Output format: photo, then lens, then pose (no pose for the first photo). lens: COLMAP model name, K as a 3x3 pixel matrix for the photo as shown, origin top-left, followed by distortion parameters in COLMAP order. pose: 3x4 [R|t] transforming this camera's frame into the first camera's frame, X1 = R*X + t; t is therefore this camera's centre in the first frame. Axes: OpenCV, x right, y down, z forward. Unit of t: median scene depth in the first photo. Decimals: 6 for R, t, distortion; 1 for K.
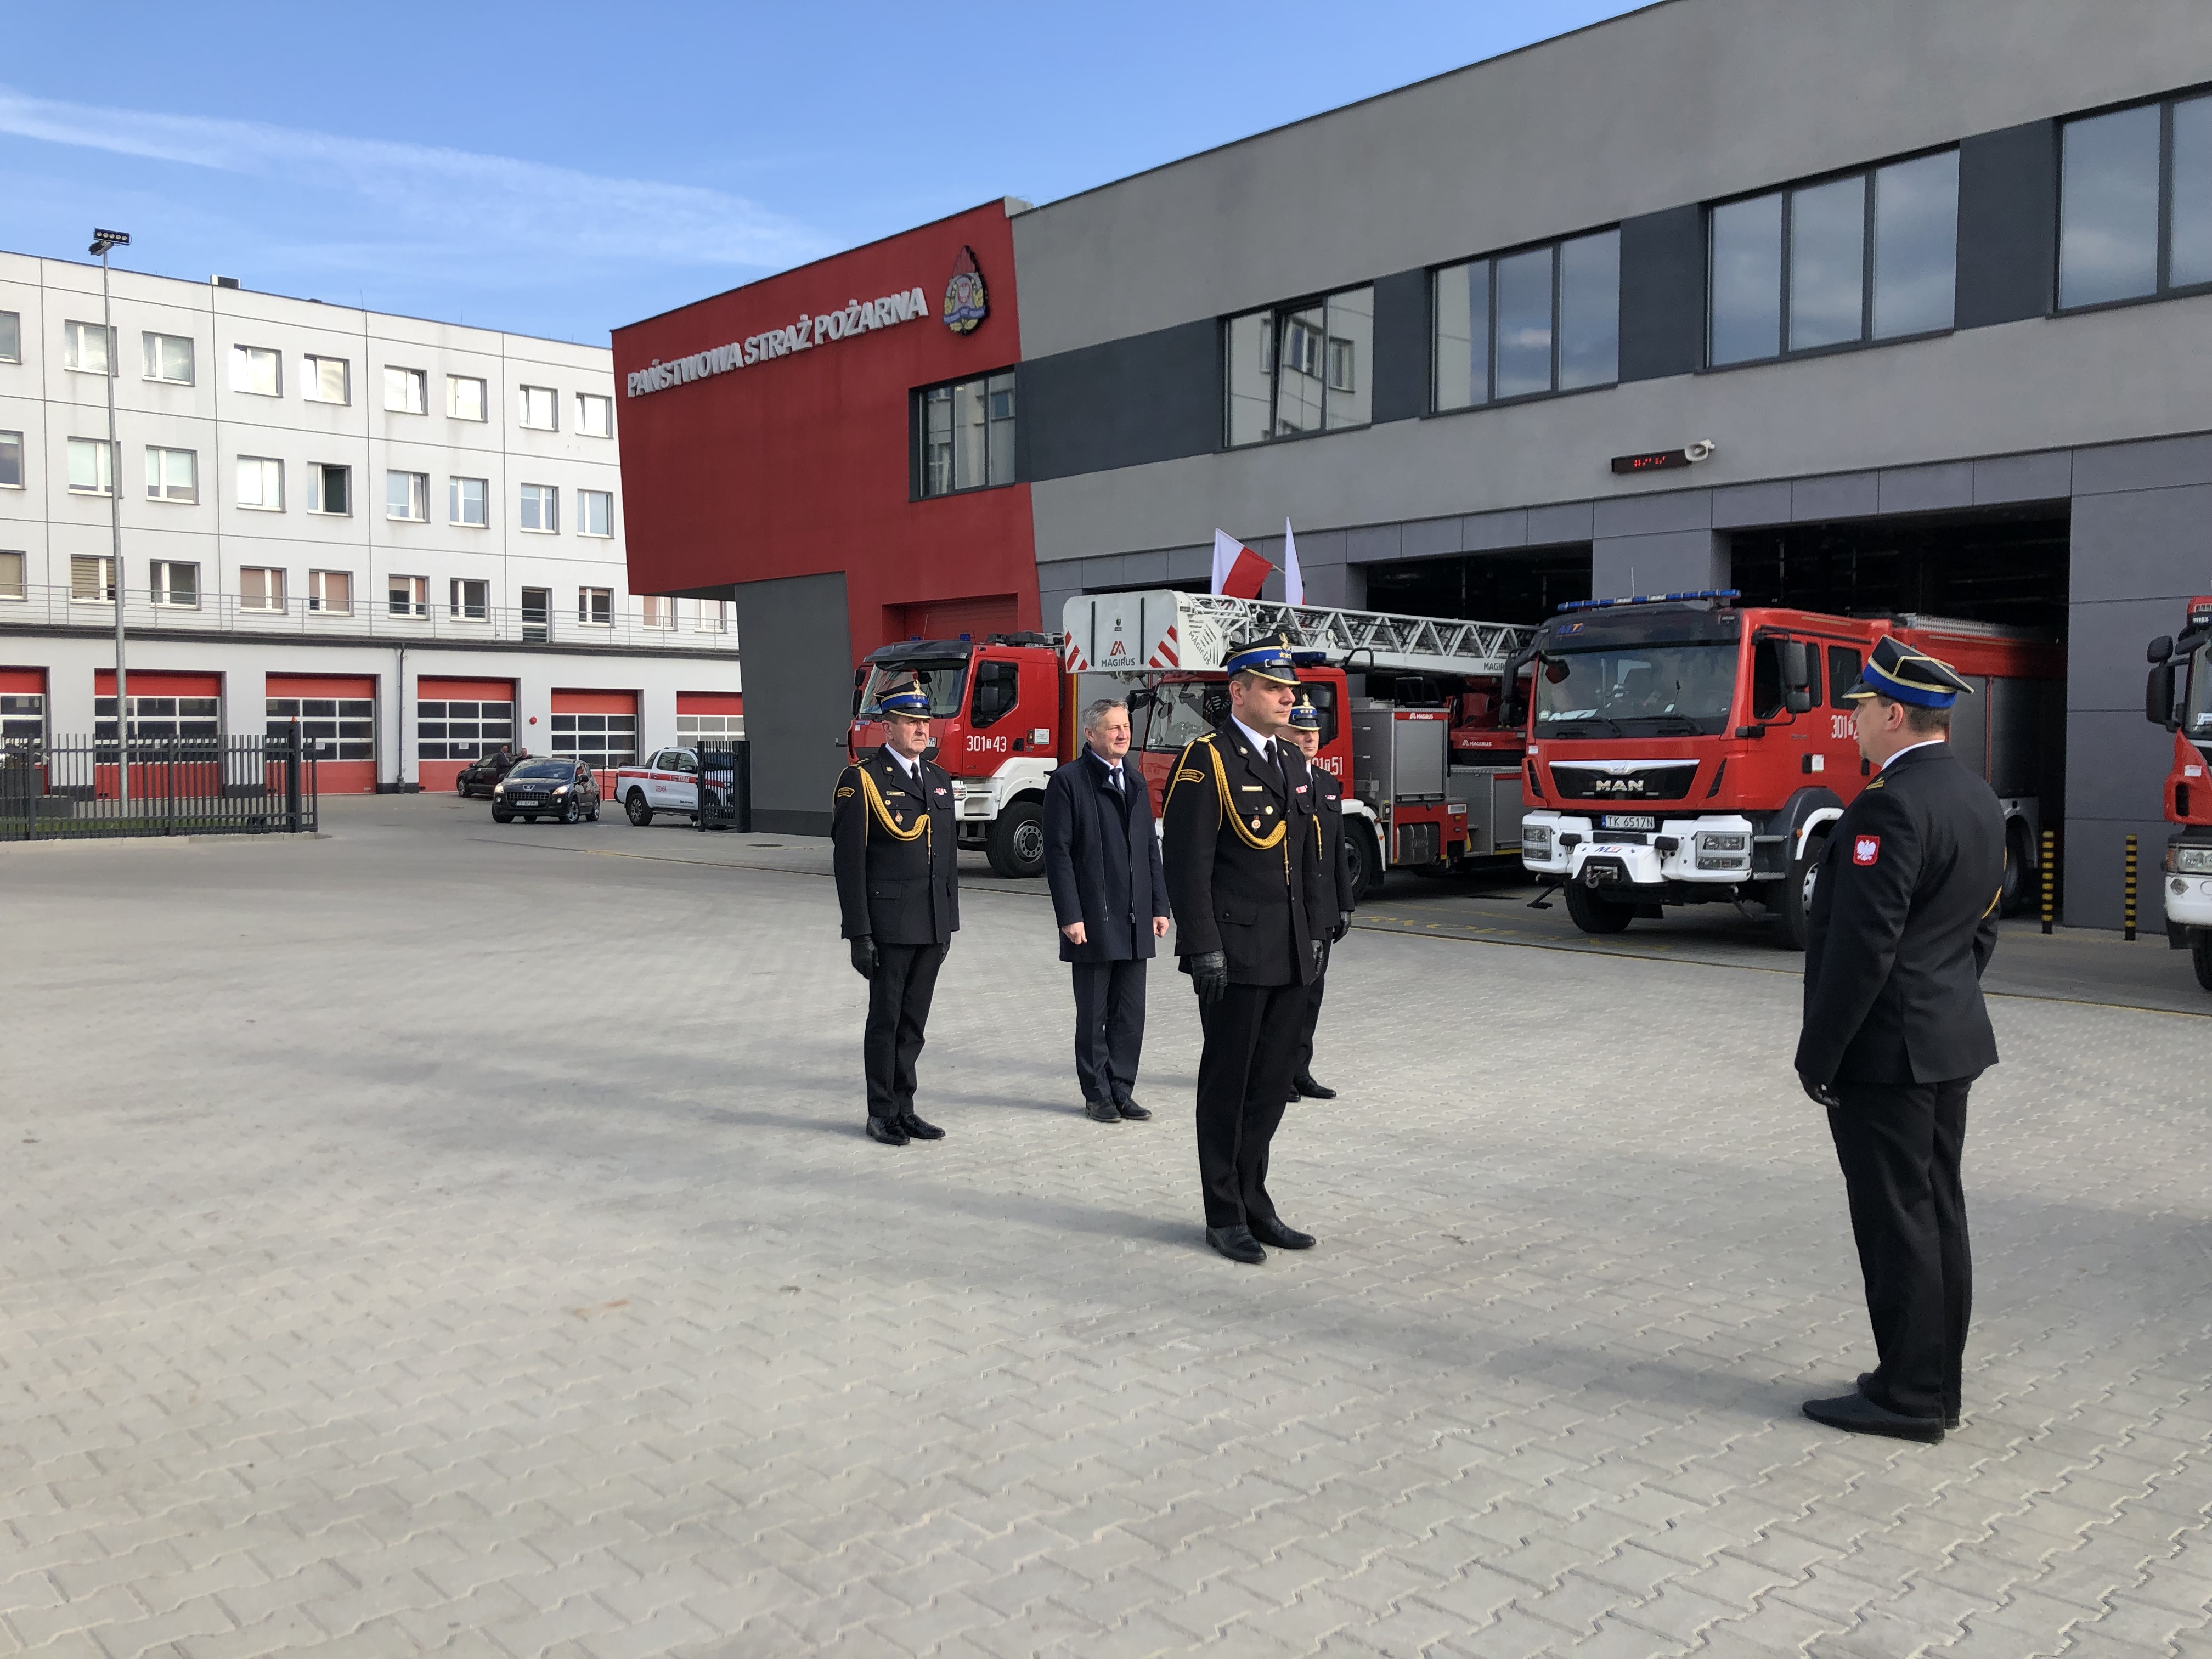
lens RADIAL K [[1797.8, 0, 1093.5], [0, 1797.8, 824.2], [0, 0, 1]] dist [0.060391, -0.096068]
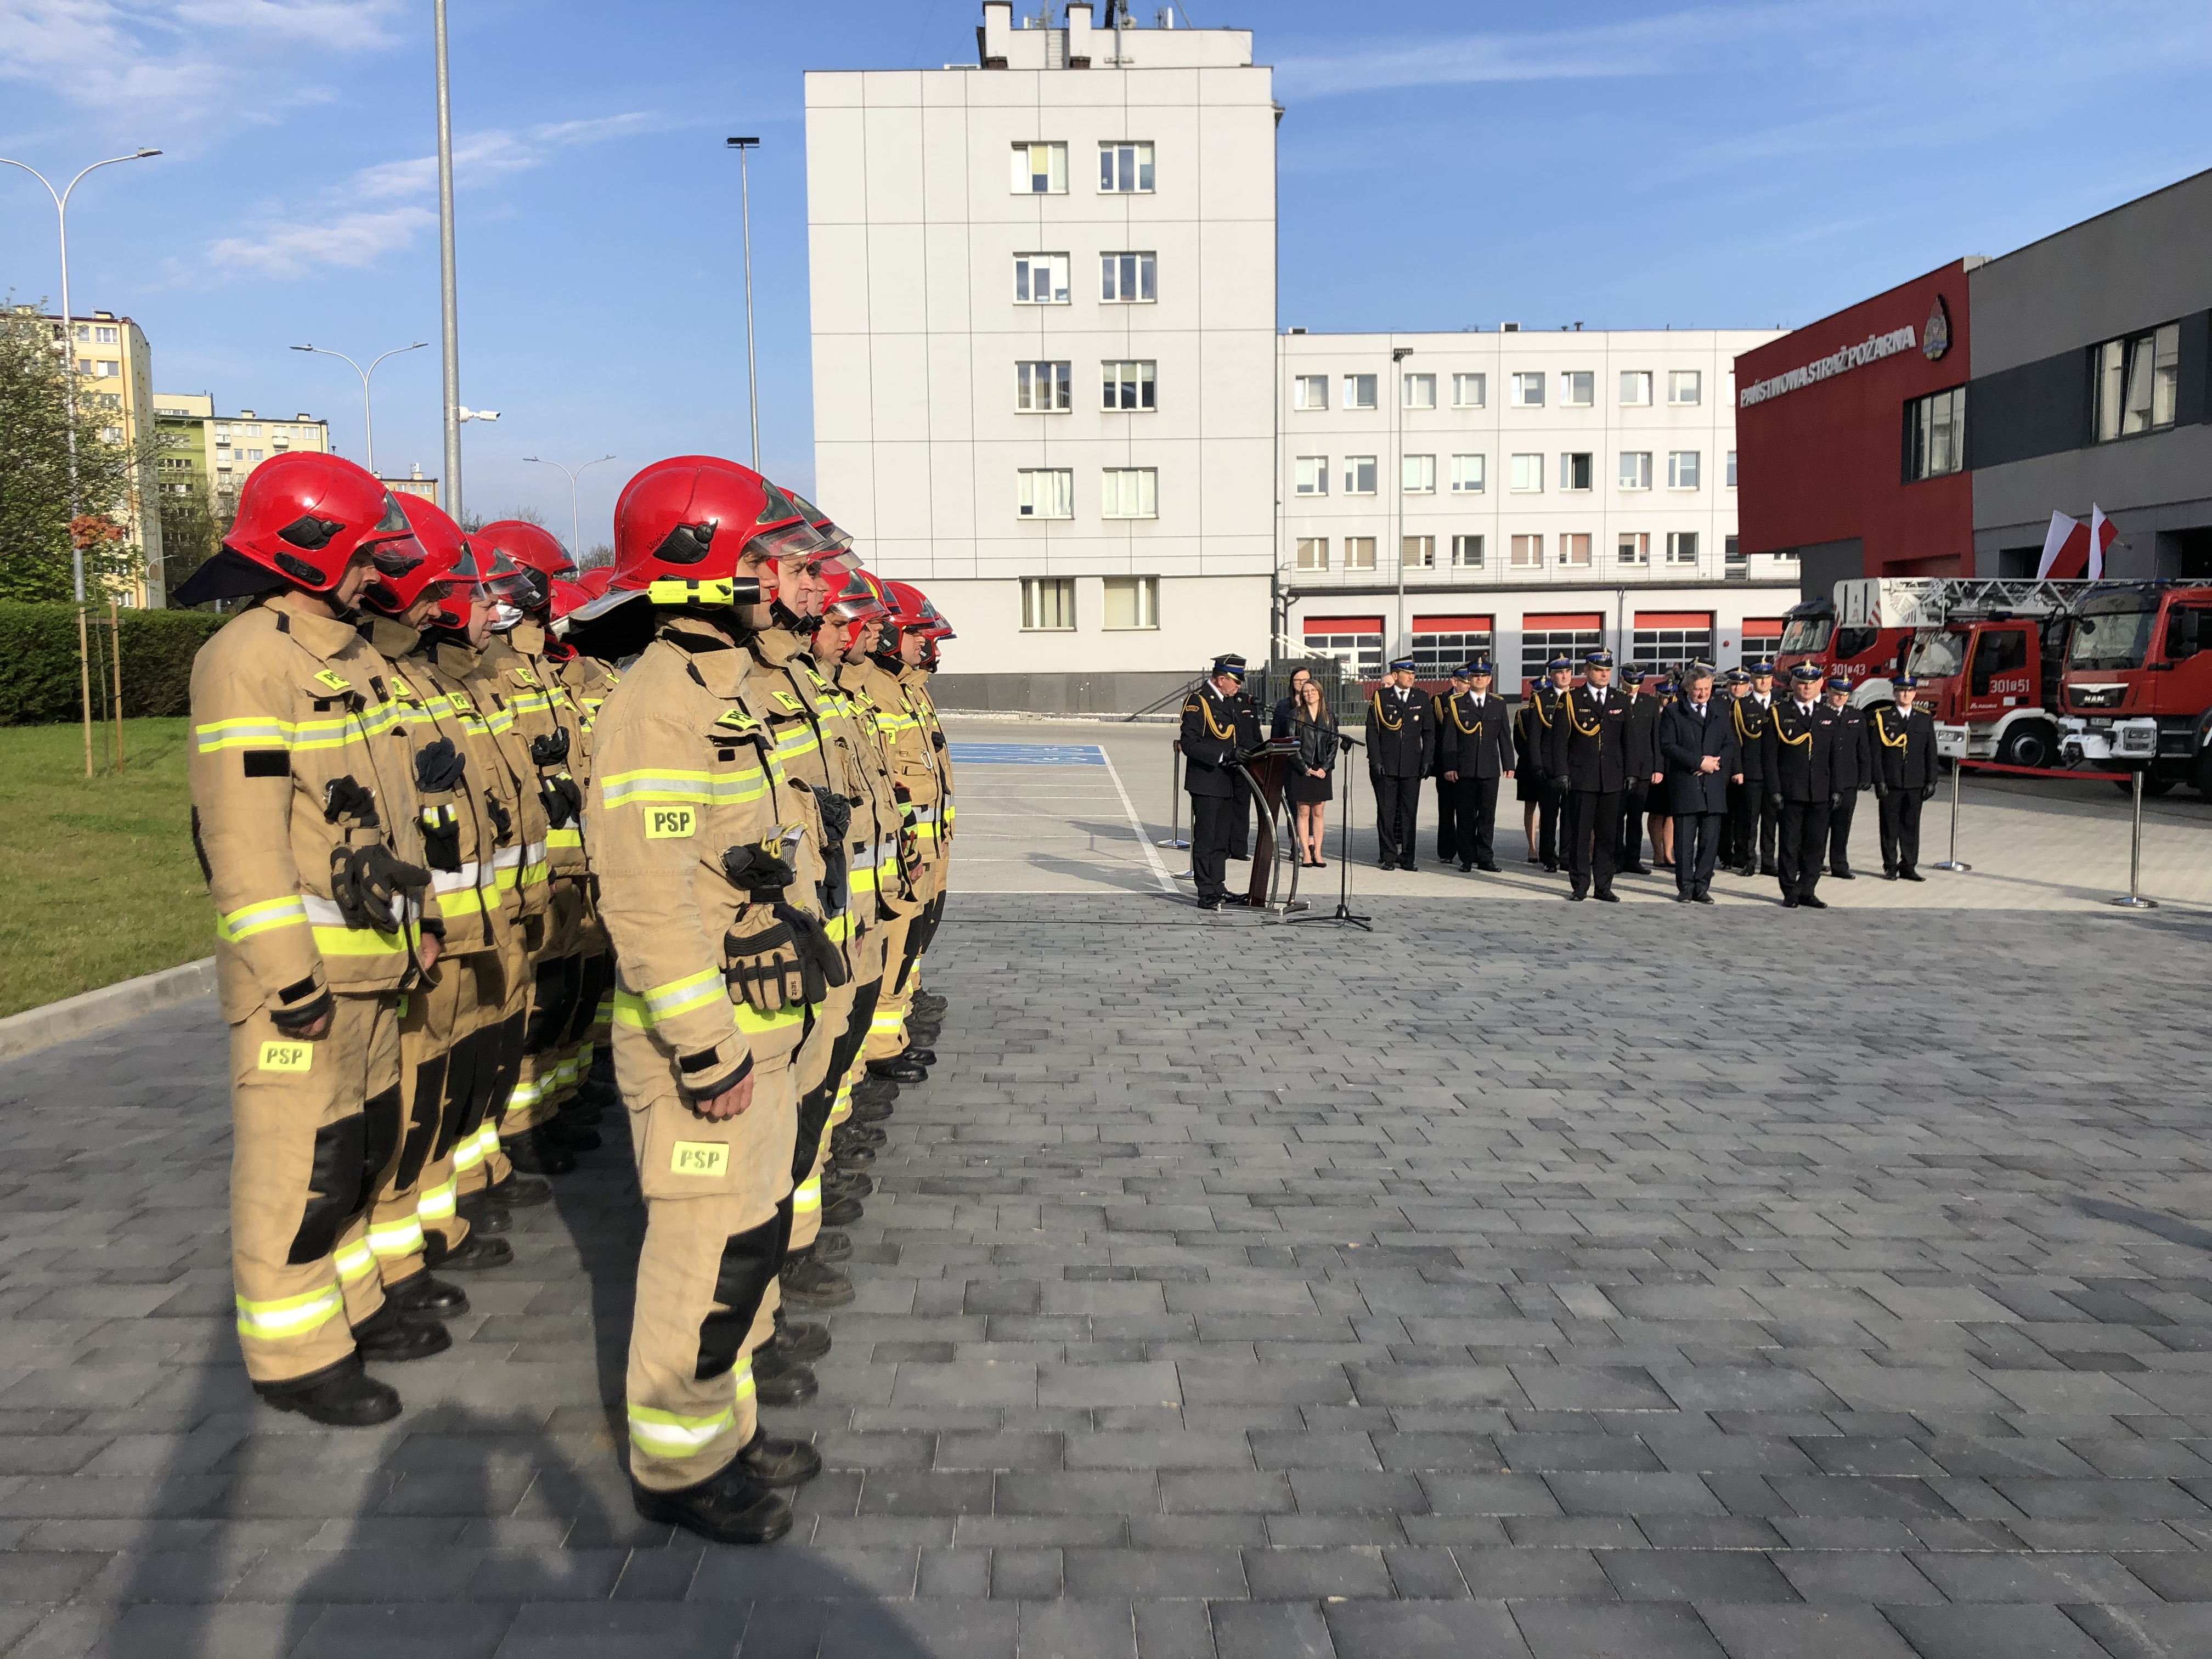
lens RADIAL K [[1797.8, 0, 1093.5], [0, 1797.8, 824.2], [0, 0, 1]] dist [0.060391, -0.096068]
pose [[0.750574, 0.056040, -0.658406, 0.347424], [-0.023834, 0.998045, 0.057777, 0.009036], [0.660357, -0.027673, 0.750442, -0.412953]]
